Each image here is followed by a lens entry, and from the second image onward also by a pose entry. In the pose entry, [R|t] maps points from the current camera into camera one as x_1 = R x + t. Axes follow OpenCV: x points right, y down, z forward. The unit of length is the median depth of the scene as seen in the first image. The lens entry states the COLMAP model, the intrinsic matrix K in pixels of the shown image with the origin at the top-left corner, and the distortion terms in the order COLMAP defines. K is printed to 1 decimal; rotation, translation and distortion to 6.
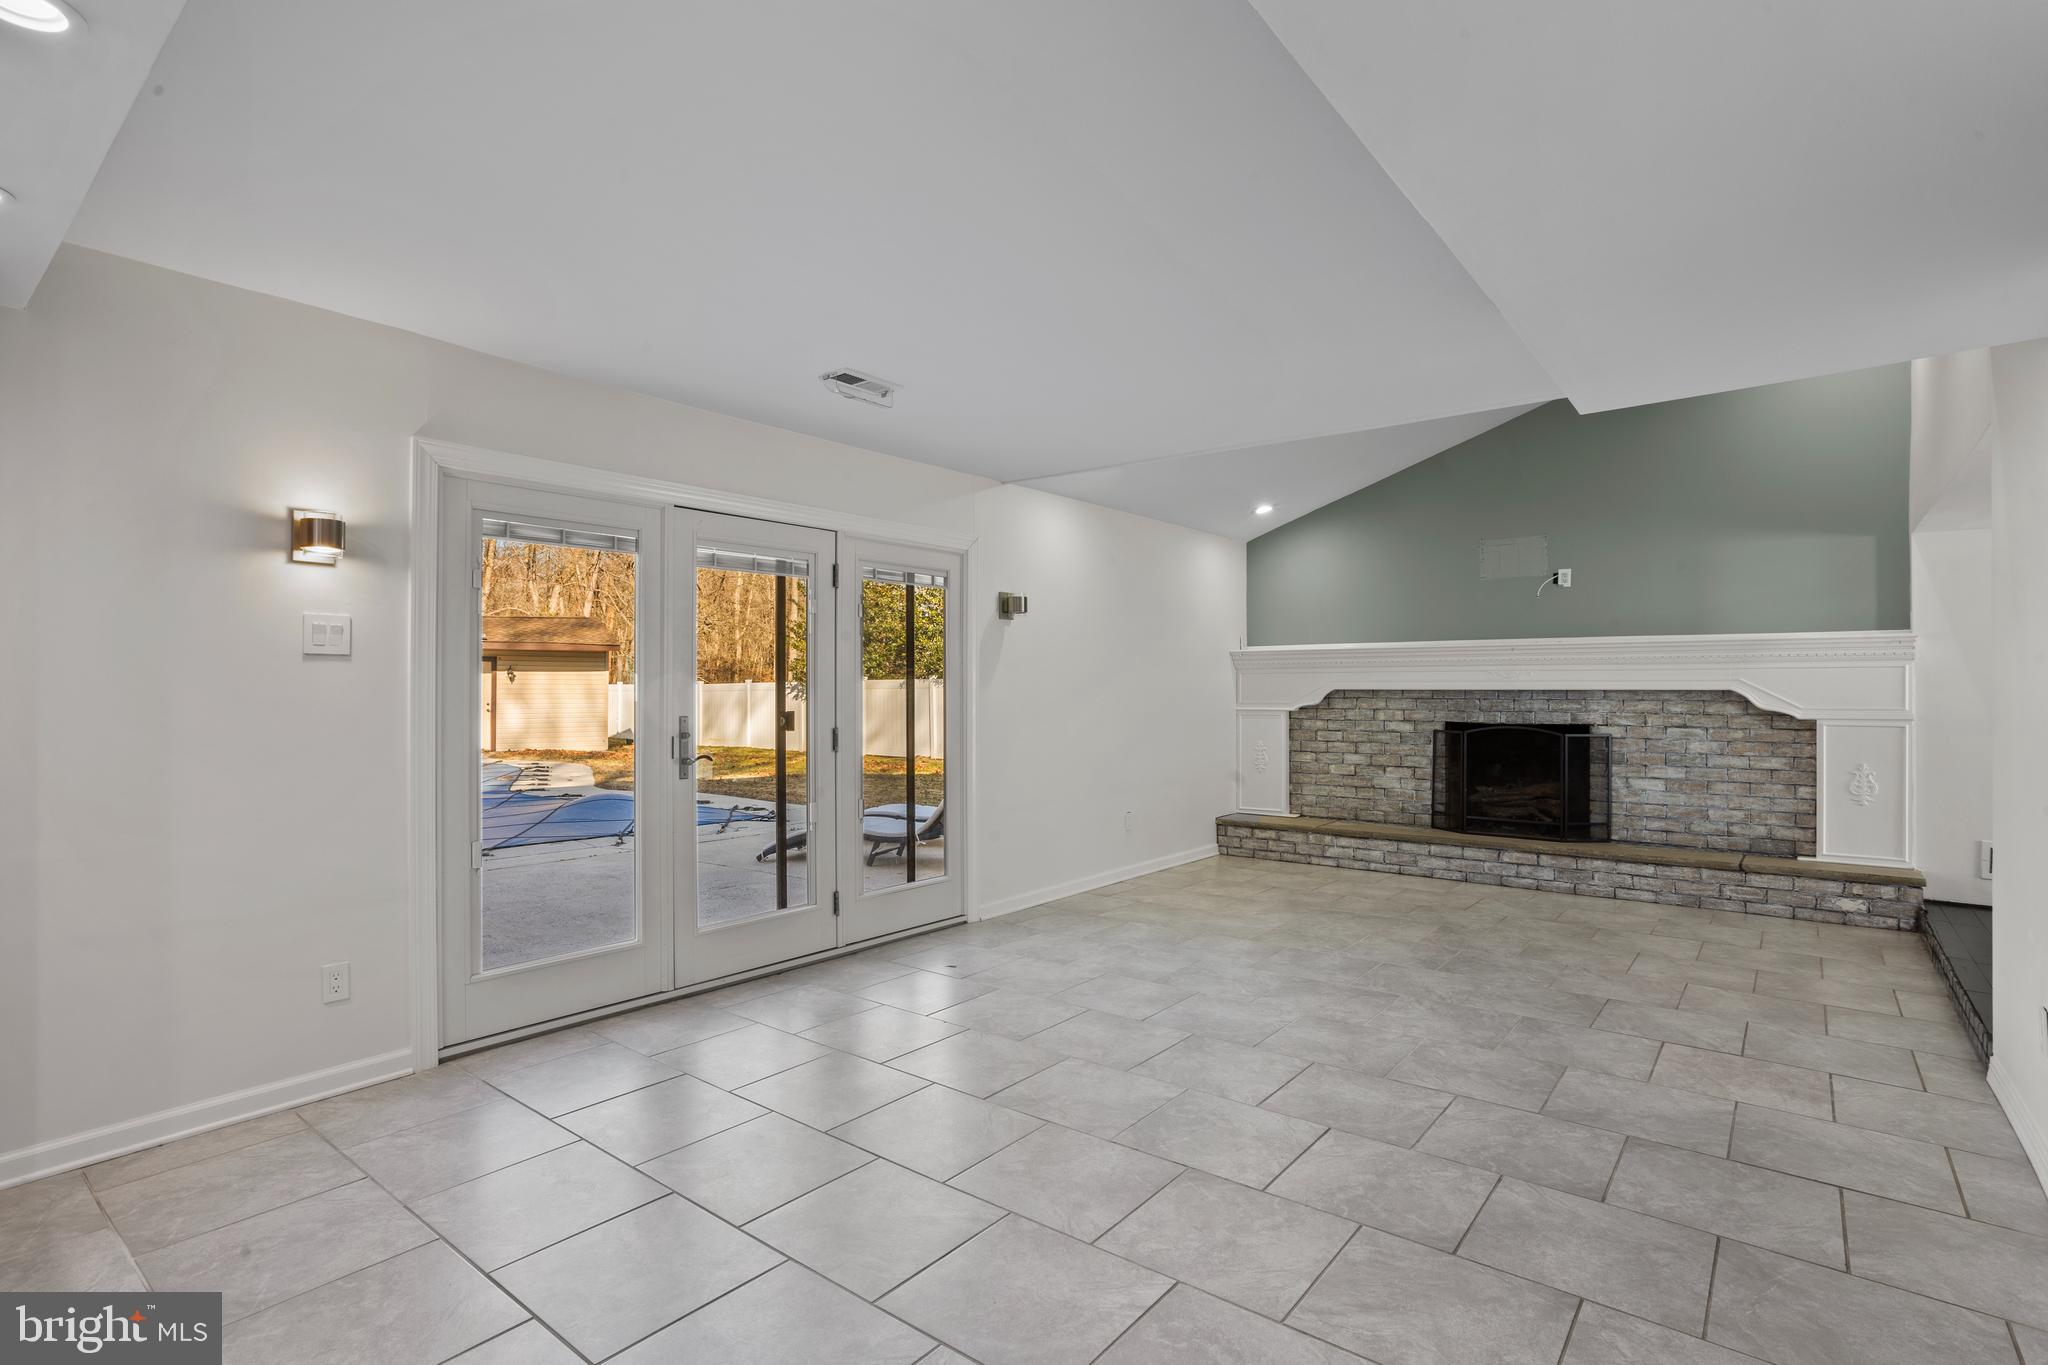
lens RADIAL K [[999.9, 0, 1003.6], [0, 999.9, 665.9], [0, 0, 1]] dist [-0.048995, 0.019937]
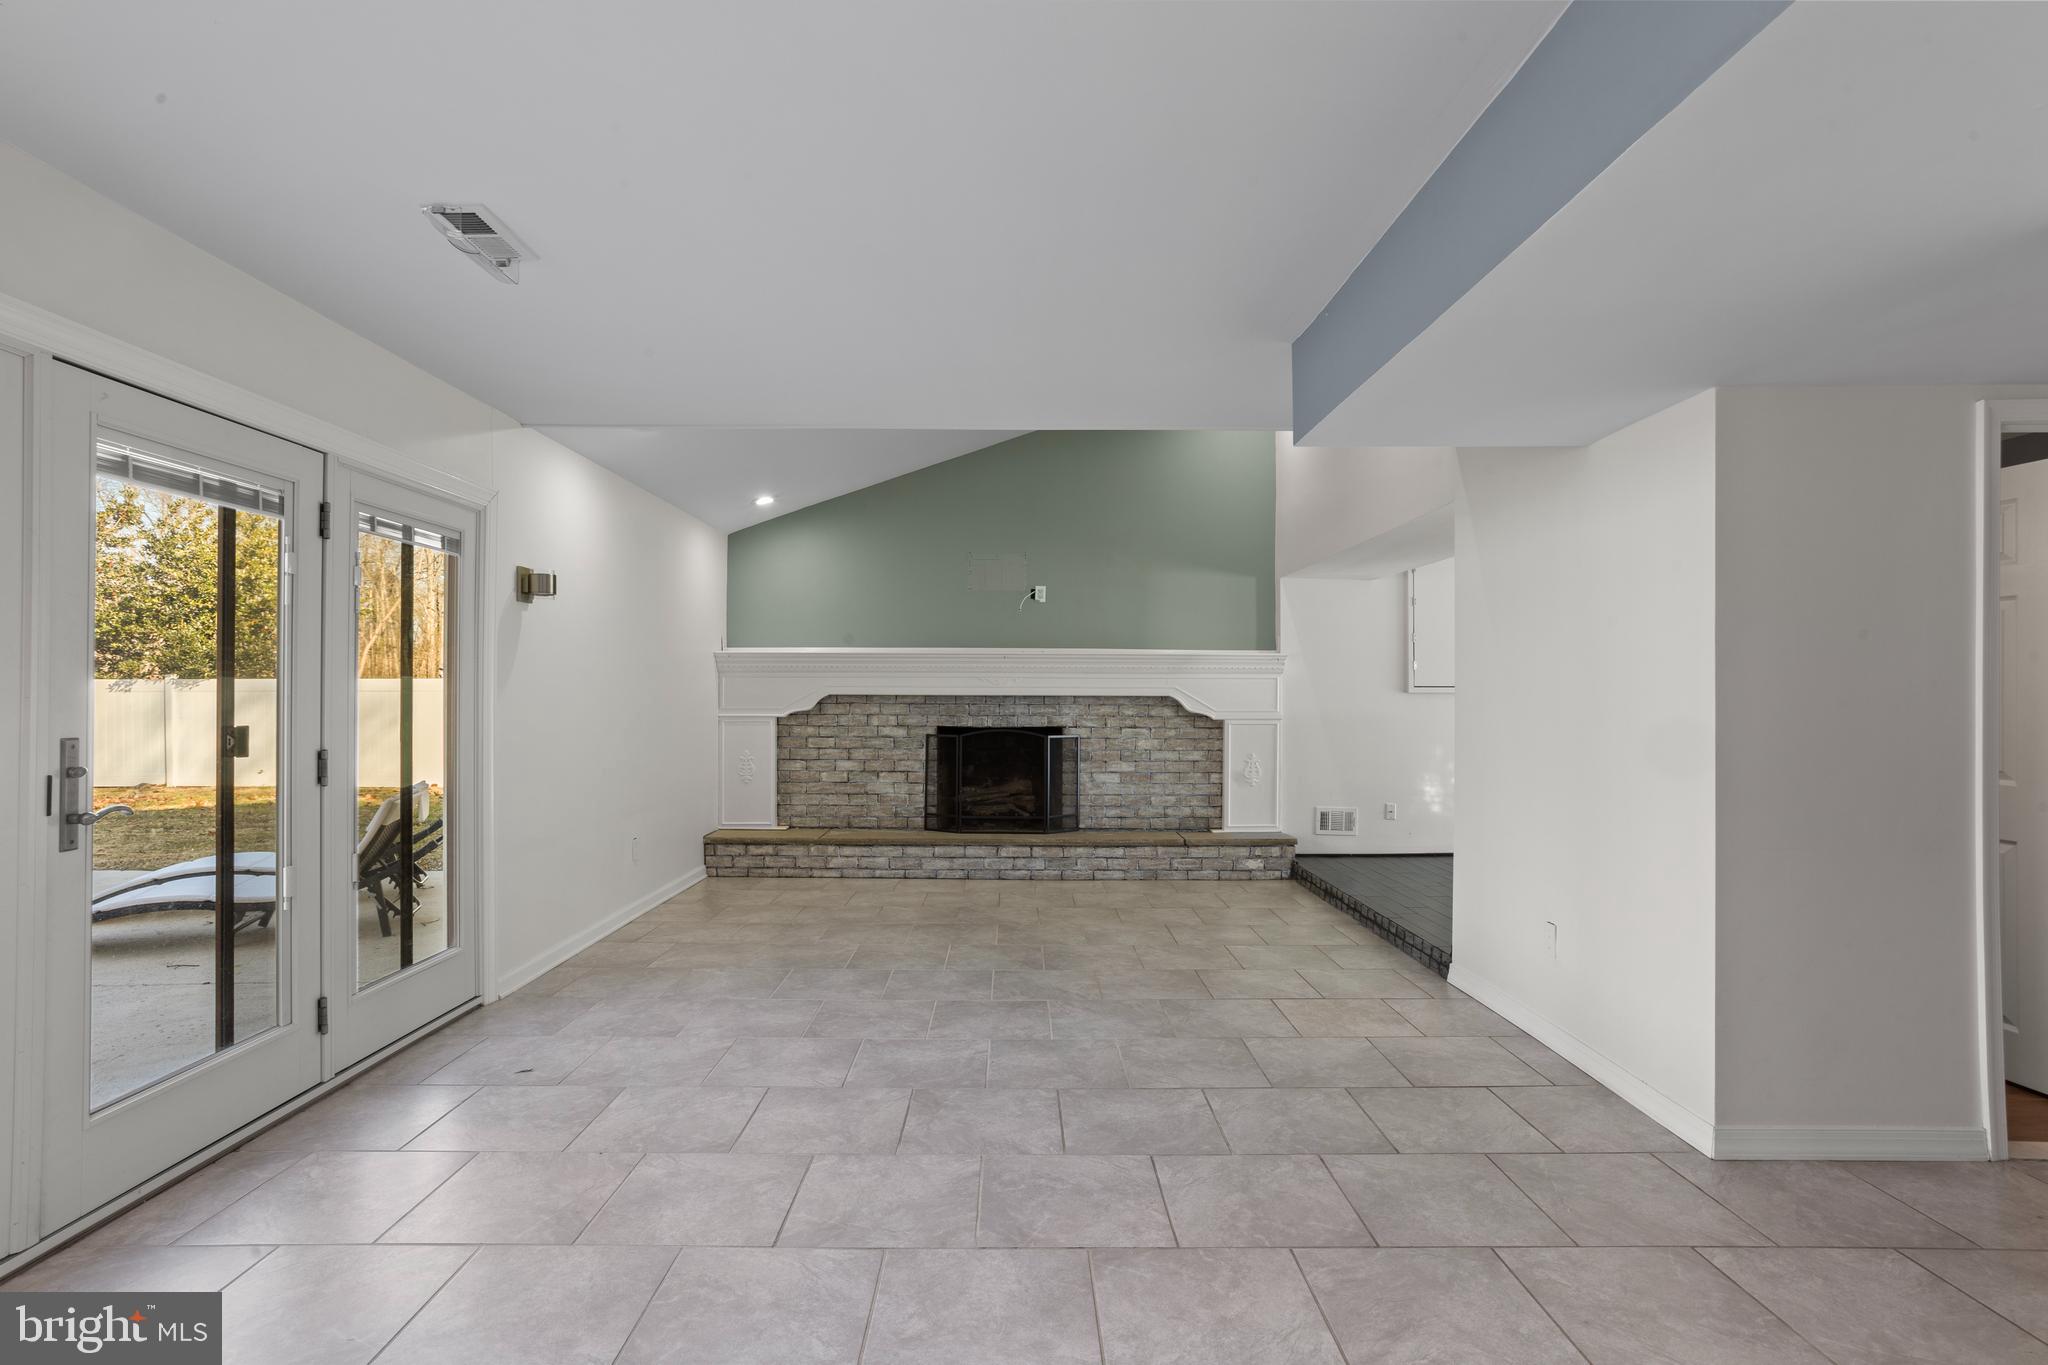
lens RADIAL K [[999.9, 0, 1013.3], [0, 999.9, 677.4], [0, 0, 1]] dist [-0.048995, 0.019937]
pose [[0.773982, 0.013309, 0.633068, -0.226544], [-0.017025, 0.999855, -0.000205, 0.006413], [-0.632978, -0.010619, 0.774097, 0.209602]]
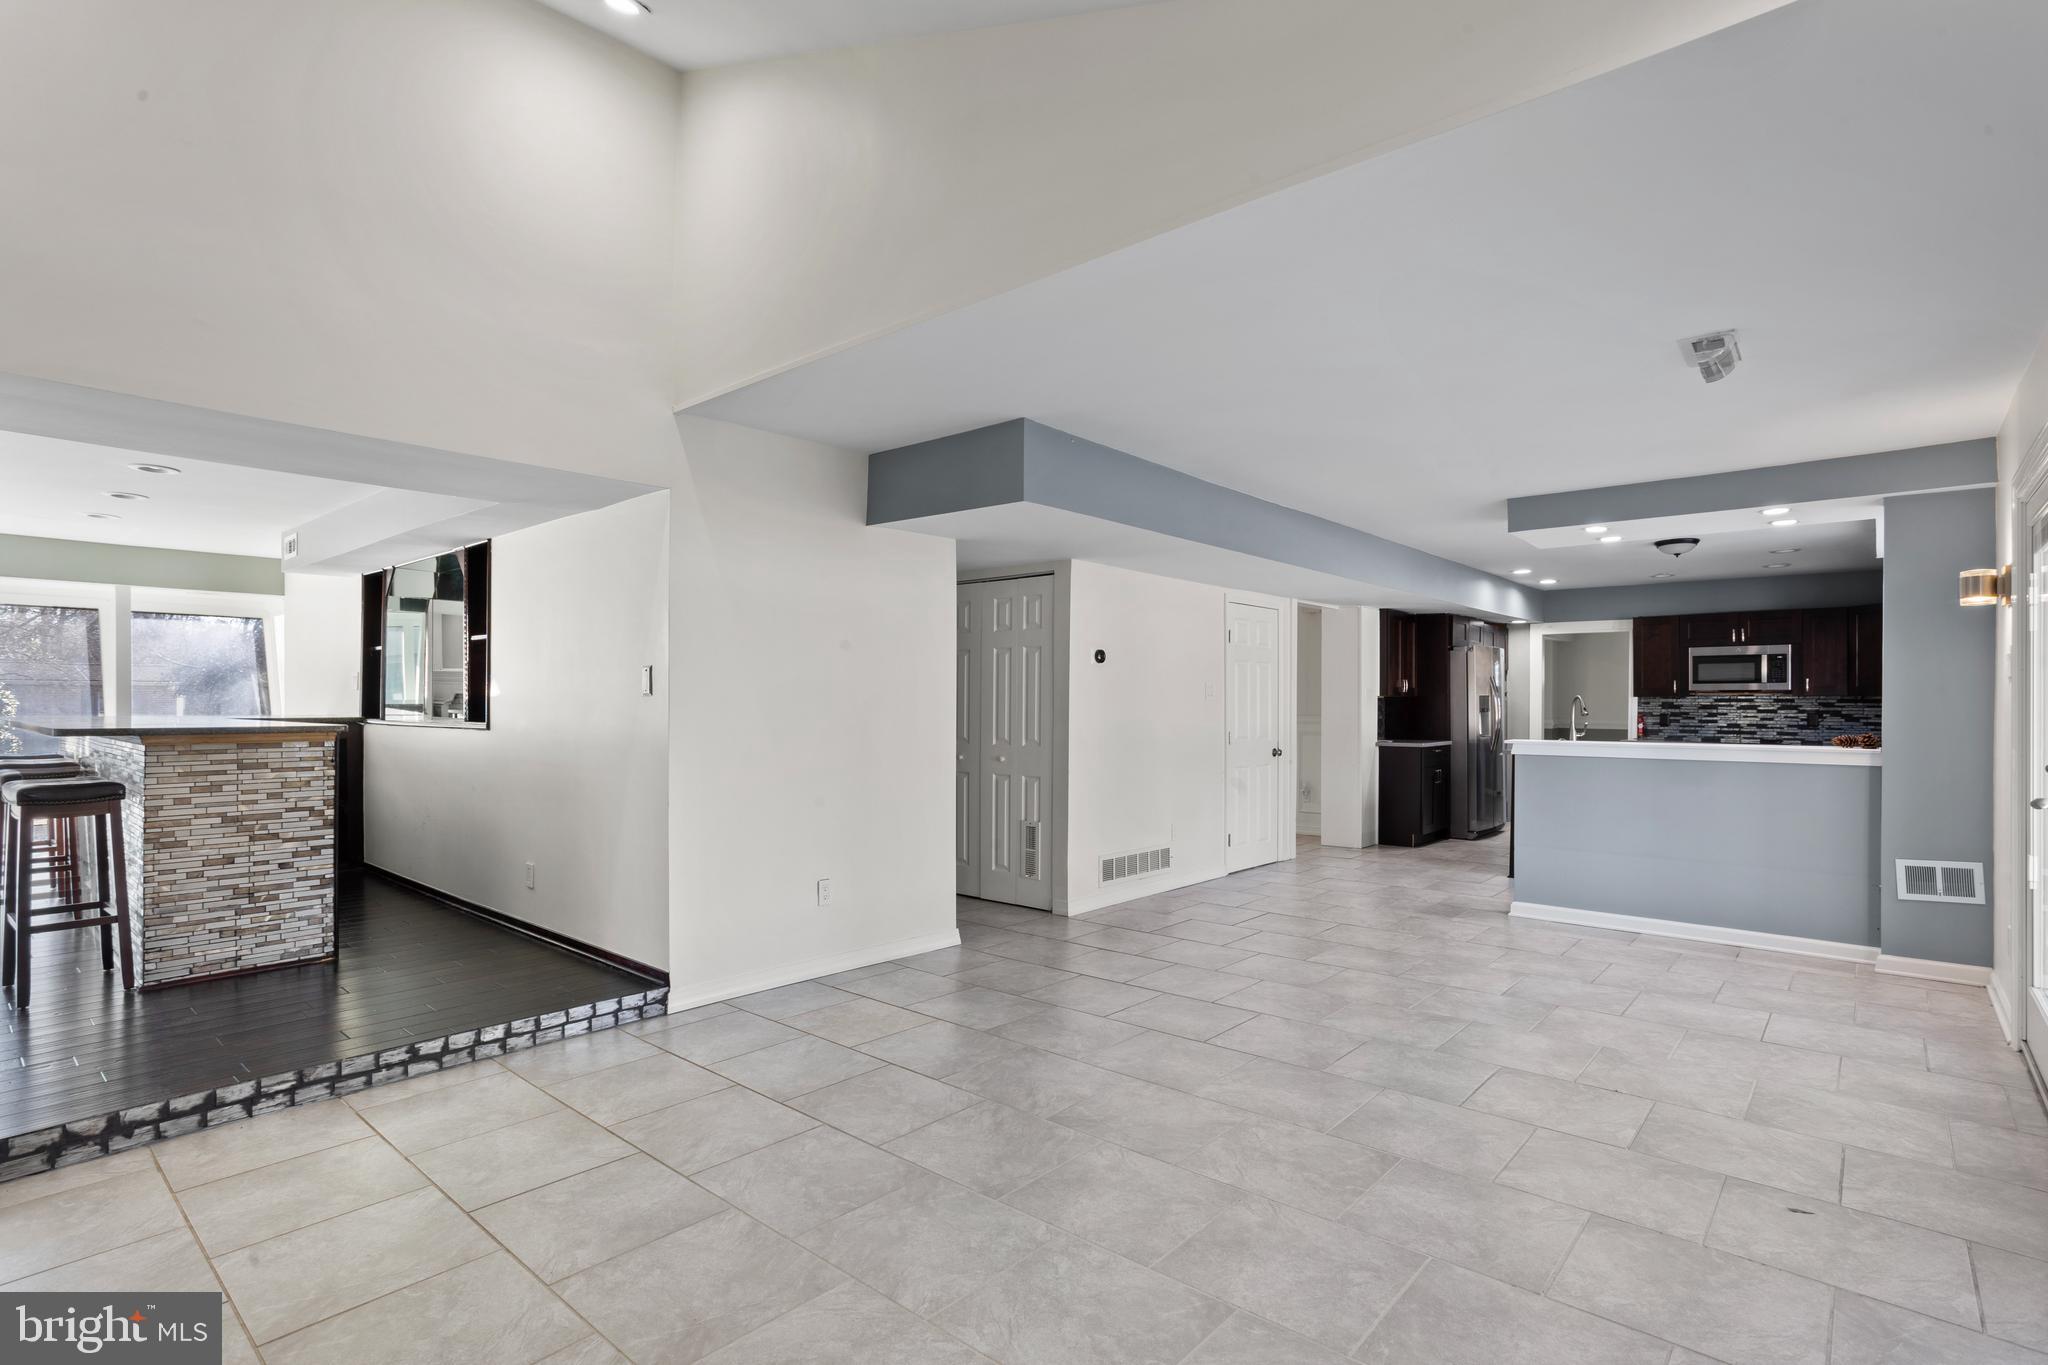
lens RADIAL K [[999.9, 0, 1027.8], [0, 999.9, 699.0], [0, 0, 1]] dist [-0.048995, 0.019937]
pose [[-0.999664, 0.001509, 0.025861, 0.337279], [0.000648, 0.999447, -0.033257, 0.041211], [-0.025897, -0.033229, -0.999112, 1.486435]]
